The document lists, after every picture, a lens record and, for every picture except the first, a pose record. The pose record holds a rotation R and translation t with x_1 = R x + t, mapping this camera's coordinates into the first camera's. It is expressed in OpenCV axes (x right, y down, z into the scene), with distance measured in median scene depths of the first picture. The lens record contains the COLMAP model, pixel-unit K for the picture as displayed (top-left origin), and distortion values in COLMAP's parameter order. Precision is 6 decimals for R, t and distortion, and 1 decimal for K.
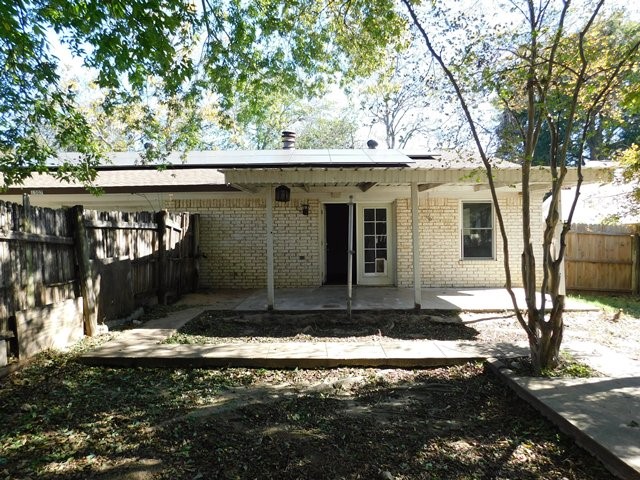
lens RADIAL K [[453.5, 0, 320.0], [0, 453.5, 240.0], [0, 0, 1]] dist [-0.059788, 0.073228]
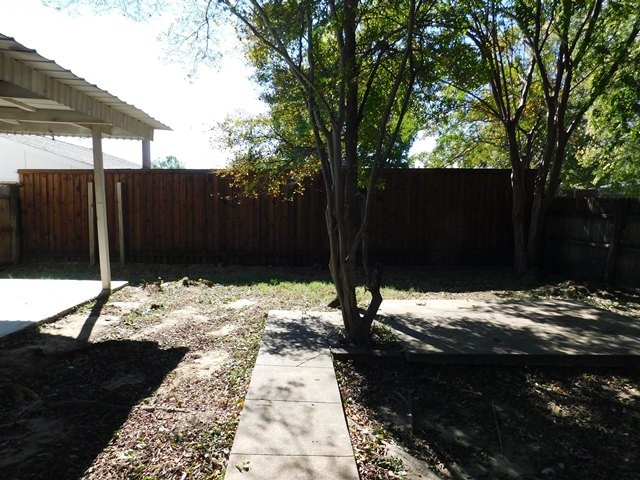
lens RADIAL K [[453.5, 0, 320.0], [0, 453.5, 240.0], [0, 0, 1]] dist [-0.059788, 0.073228]
pose [[-0.035157, -0.076962, 0.996414, -0.389918], [-0.015280, 0.996955, 0.076465, -0.006938], [-0.999265, -0.012537, -0.036226, 0.915825]]
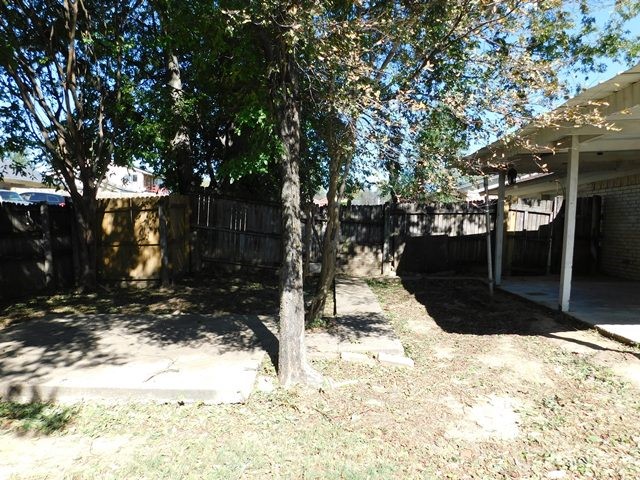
lens RADIAL K [[453.5, 0, 320.0], [0, 453.5, 240.0], [0, 0, 1]] dist [-0.059788, 0.073228]
pose [[-0.040076, 0.036443, -0.998532, 1.383112], [-0.005921, 0.999308, 0.036709, 0.009540], [0.999179, 0.007383, -0.039833, 0.874396]]
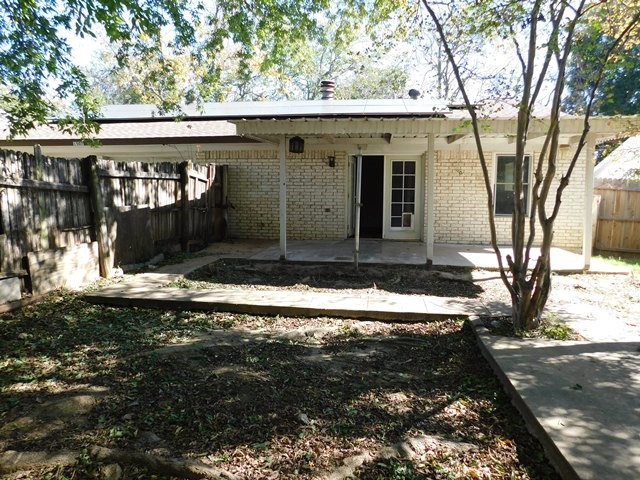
lens RADIAL K [[453.5, 0, 320.0], [0, 453.5, 240.0], [0, 0, 1]] dist [-0.059788, 0.073228]
pose [[0.991244, 0.029801, -0.128639, 0.148321], [-0.016463, 0.994490, 0.103531, 0.002726], [0.131015, -0.100506, 0.986273, 0.007381]]
